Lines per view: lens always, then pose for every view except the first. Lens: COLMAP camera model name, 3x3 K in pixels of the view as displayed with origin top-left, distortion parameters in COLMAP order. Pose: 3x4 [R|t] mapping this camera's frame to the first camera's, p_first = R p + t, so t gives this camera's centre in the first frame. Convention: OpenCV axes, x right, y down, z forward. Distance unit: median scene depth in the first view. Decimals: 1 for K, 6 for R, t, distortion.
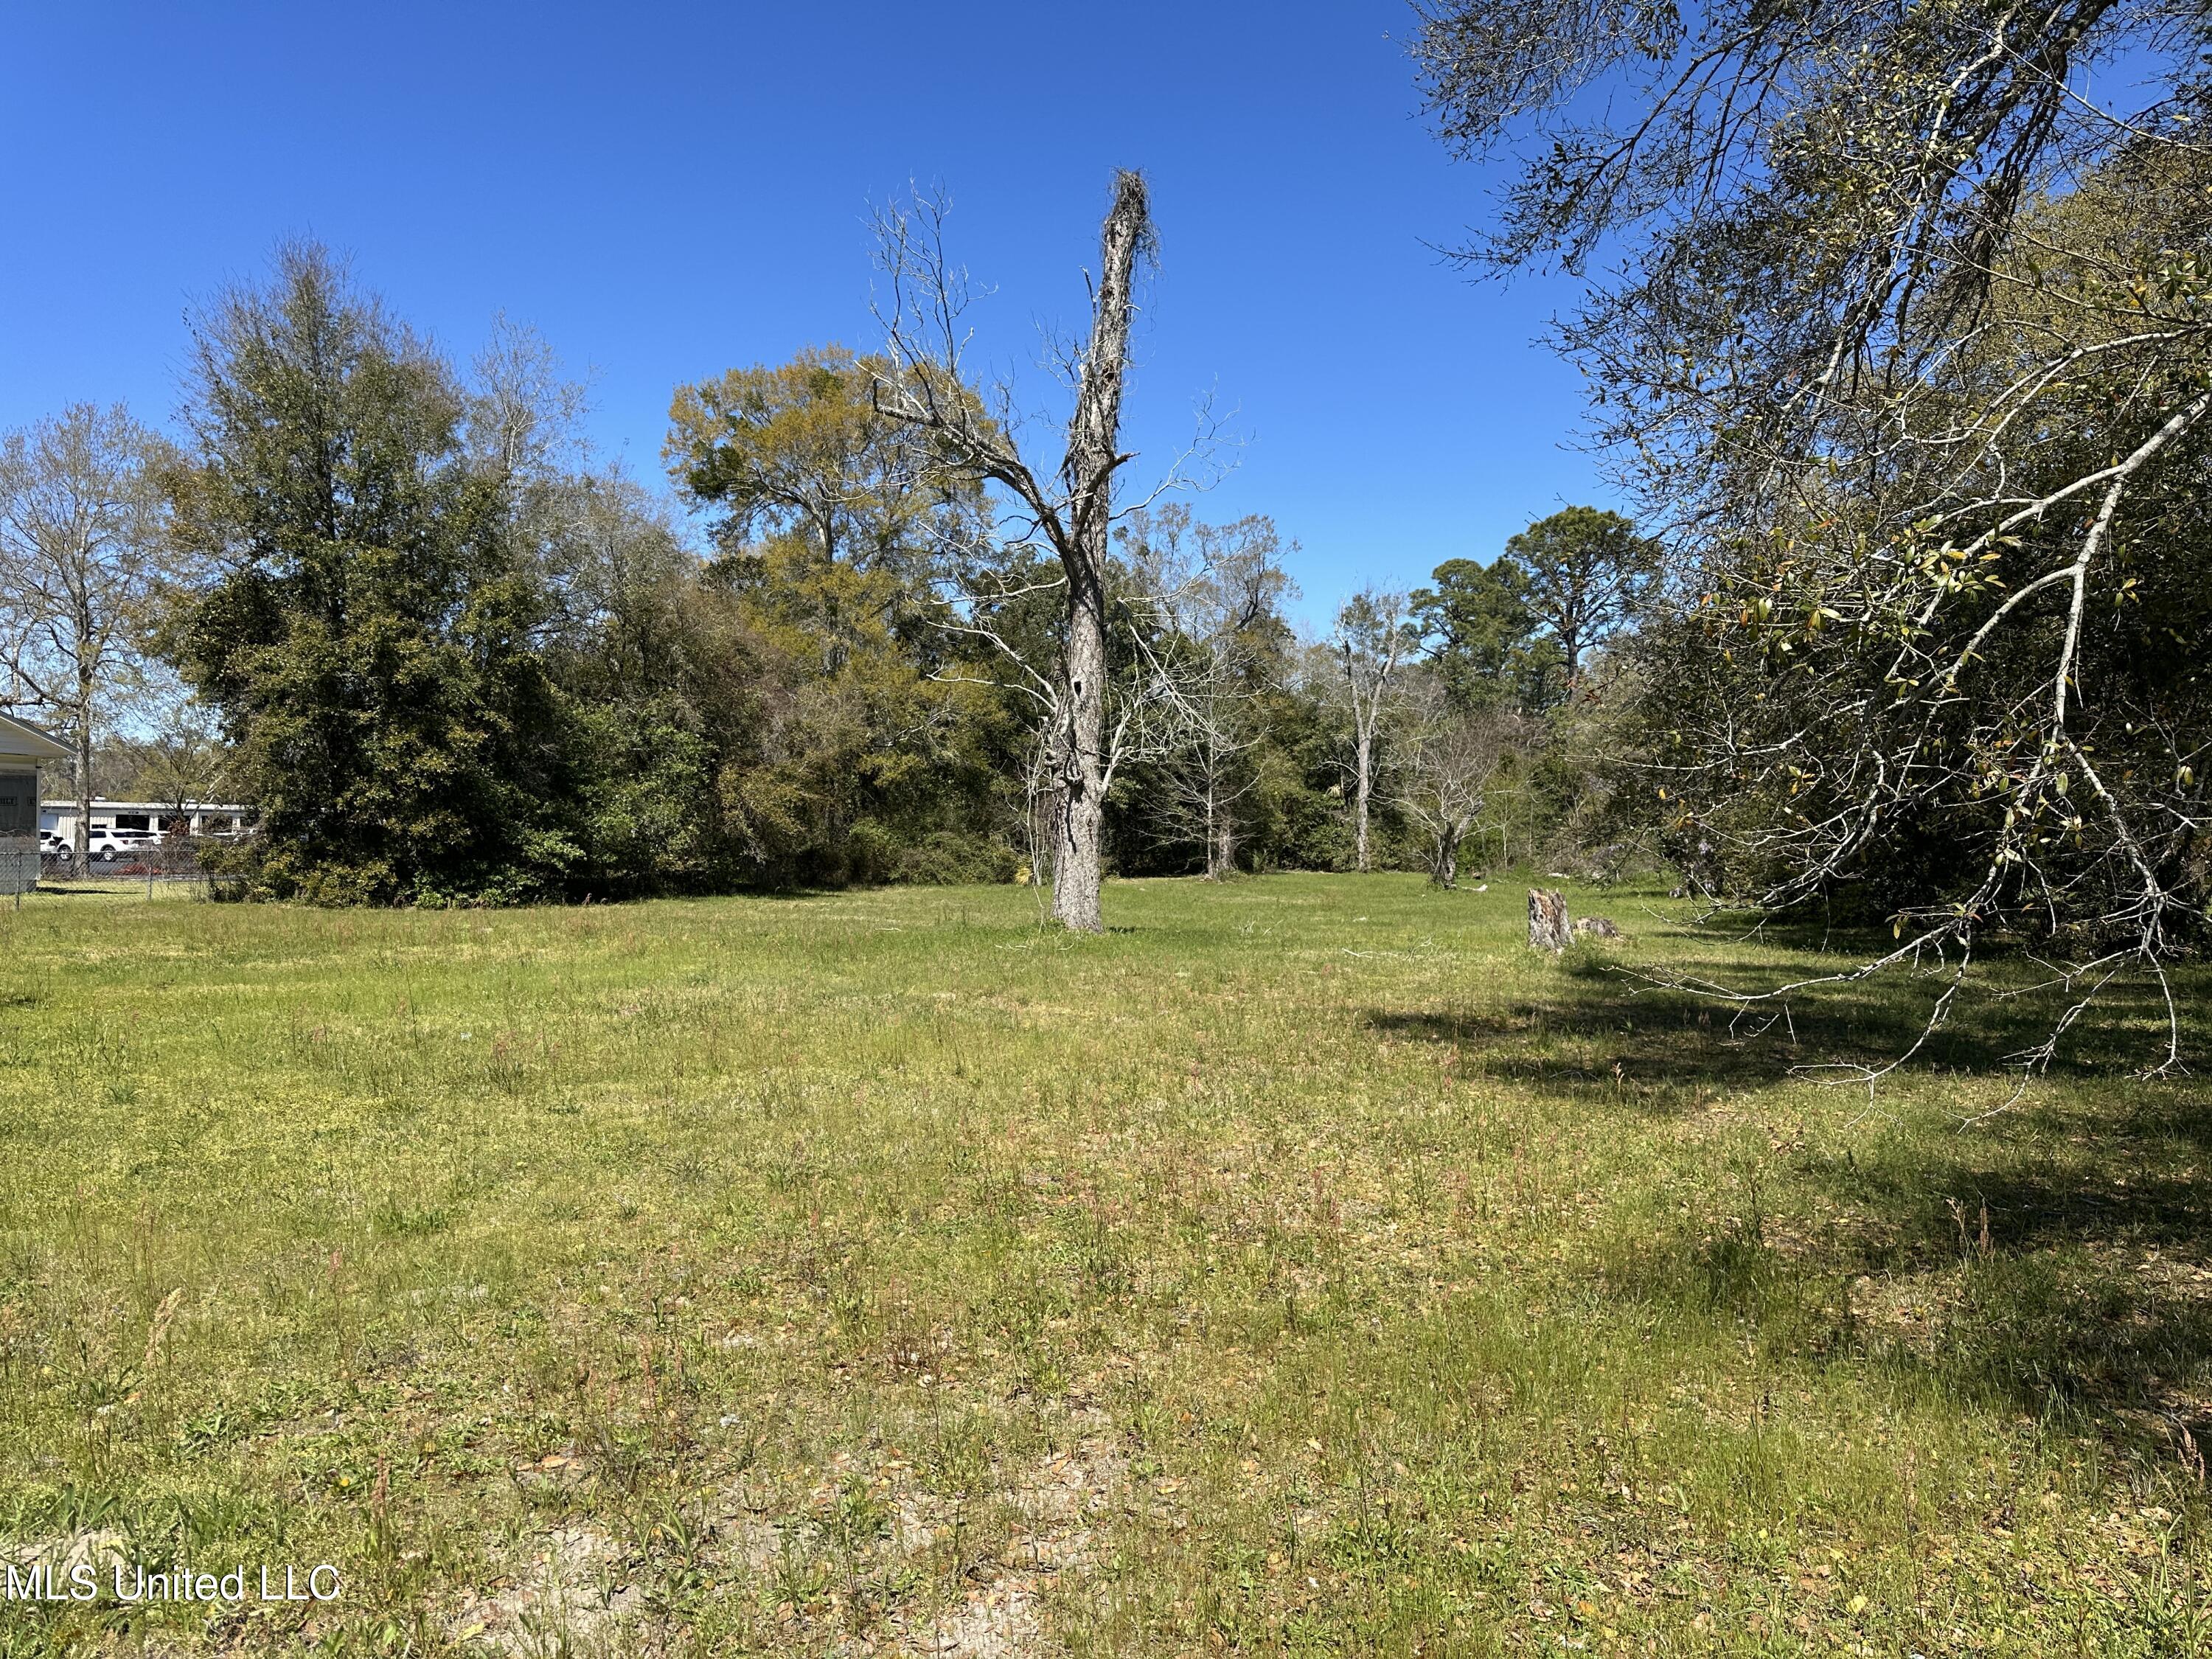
lens RADIAL K [[1672.7, 0, 1106.0], [0, 1672.7, 829.5], [0, 0, 1]] dist [0.205038, -0.173508]
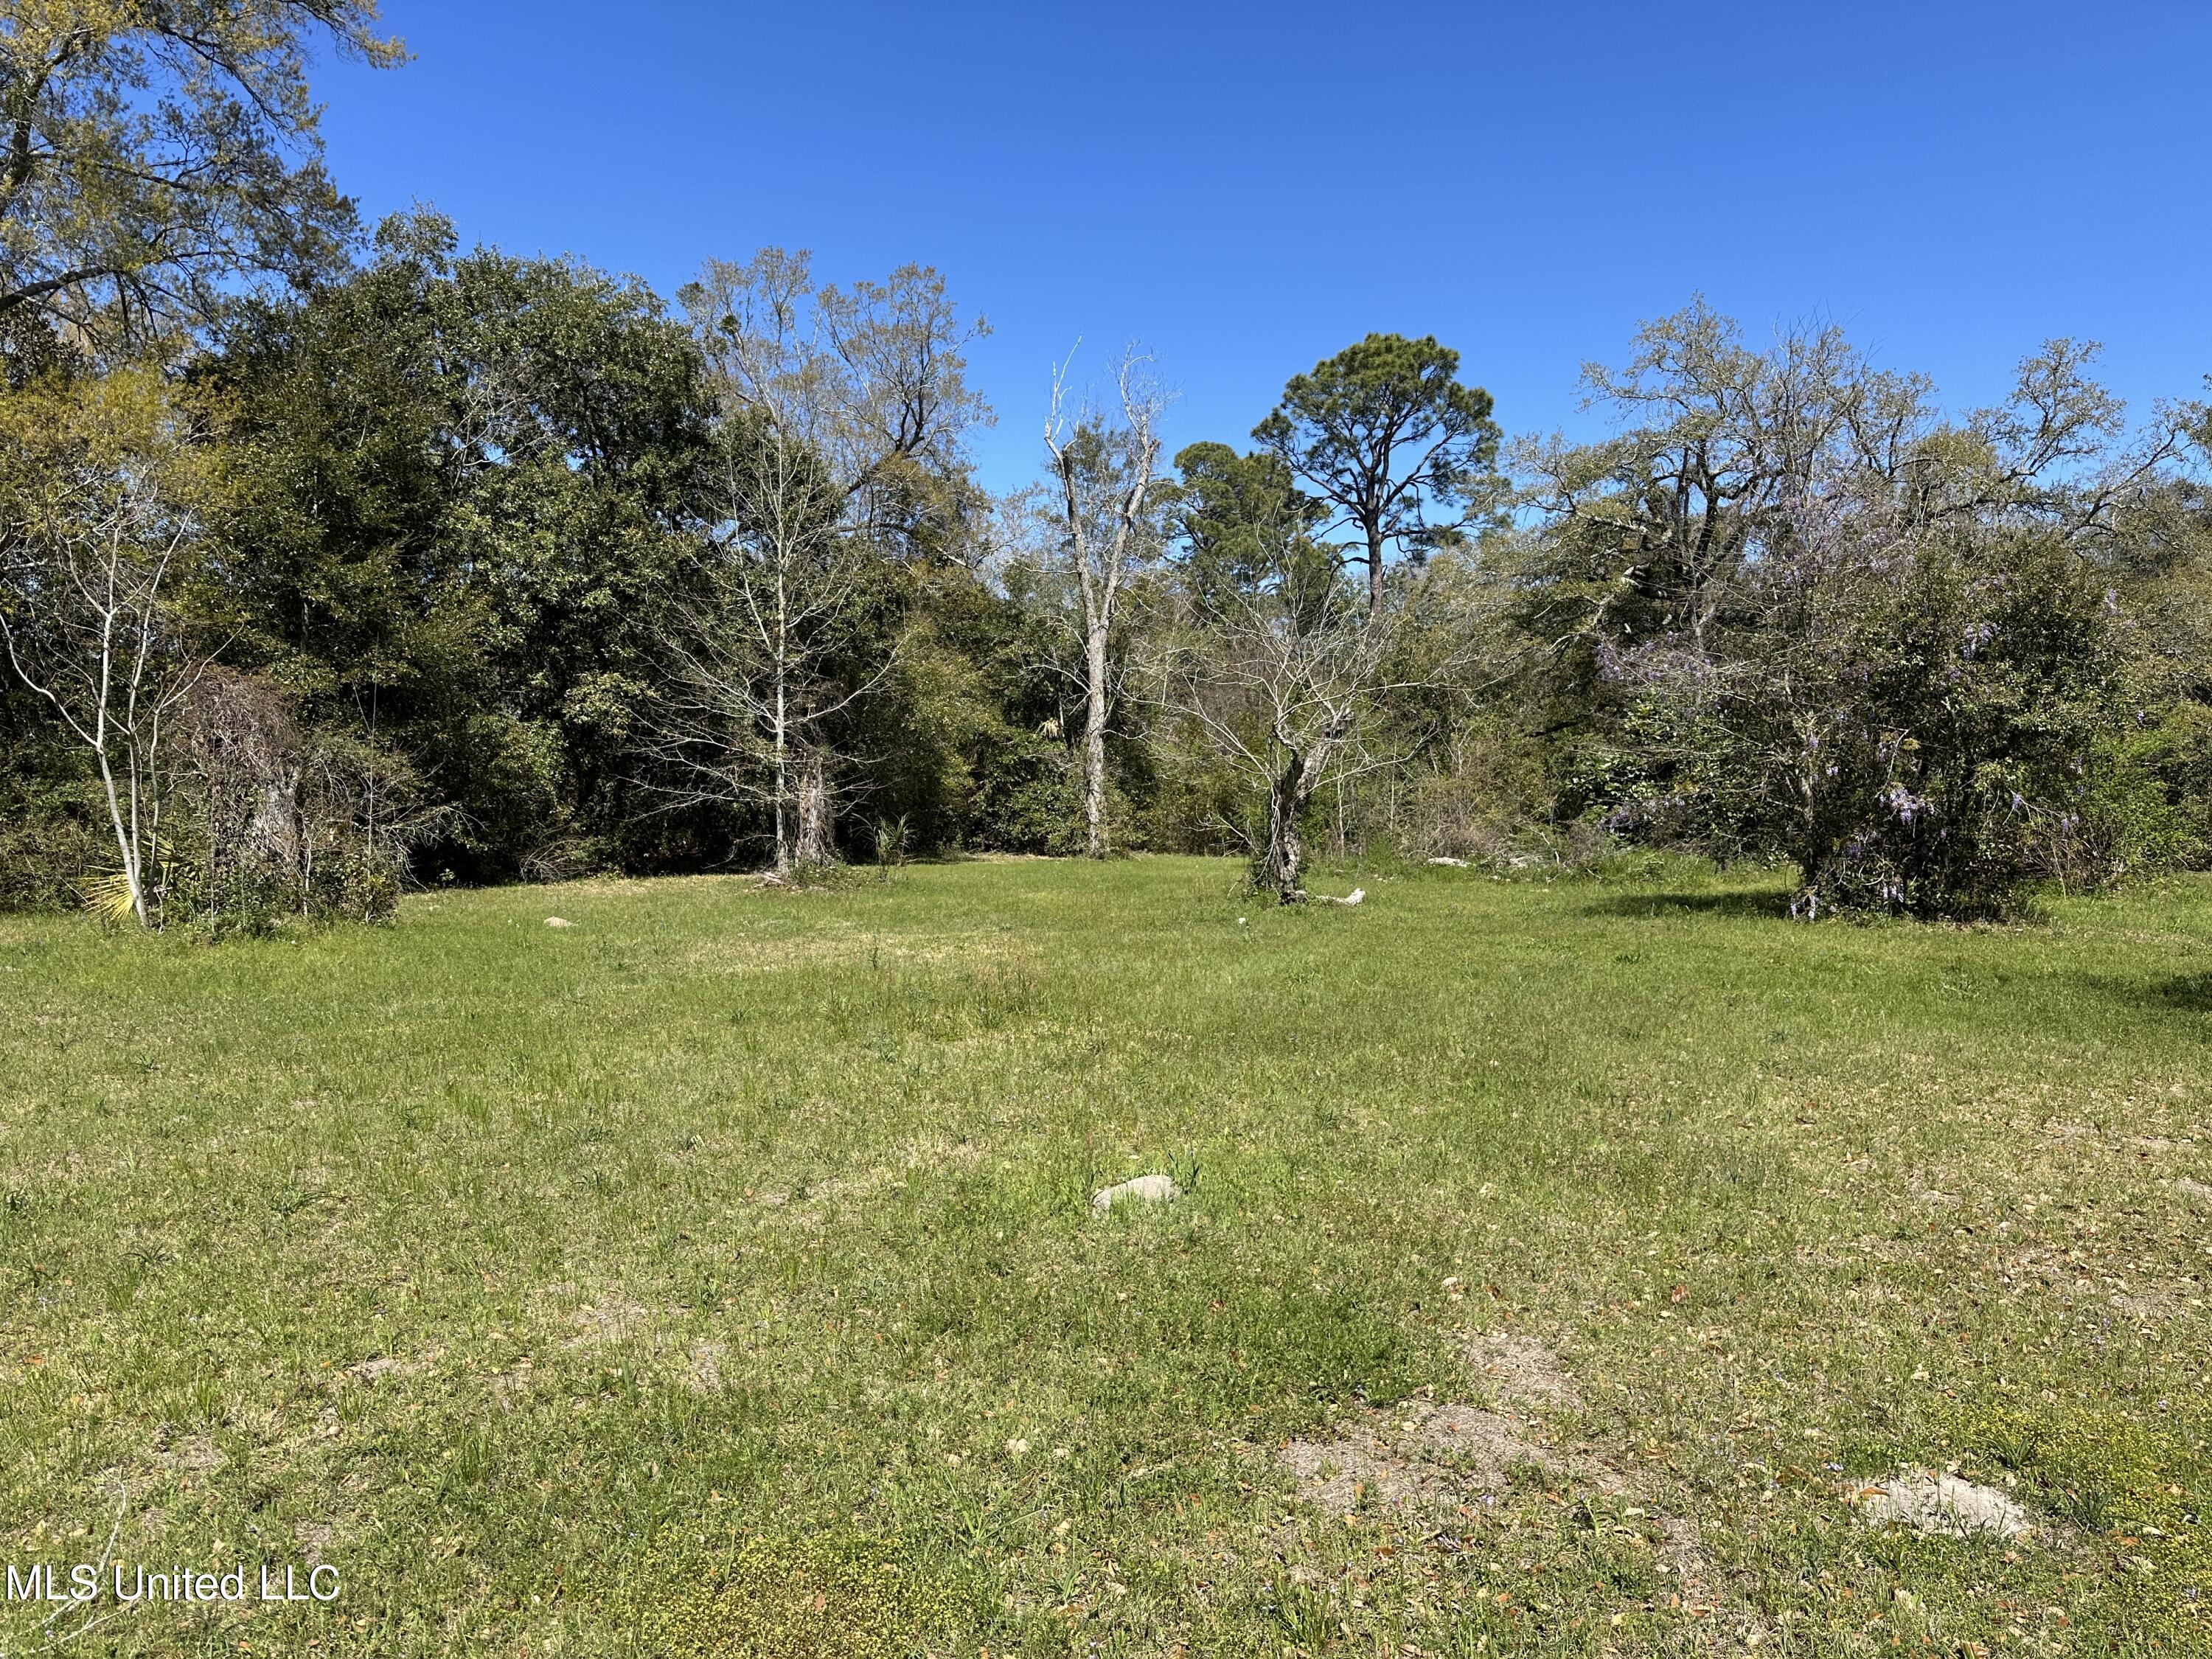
lens RADIAL K [[1672.7, 0, 1106.0], [0, 1672.7, 829.5], [0, 0, 1]] dist [0.205038, -0.173508]
pose [[0.986366, -0.008187, 0.164361, 0.053398], [0.005753, 0.999867, 0.015280, 0.006021], [-0.164464, -0.014126, 0.986282, 0.375344]]
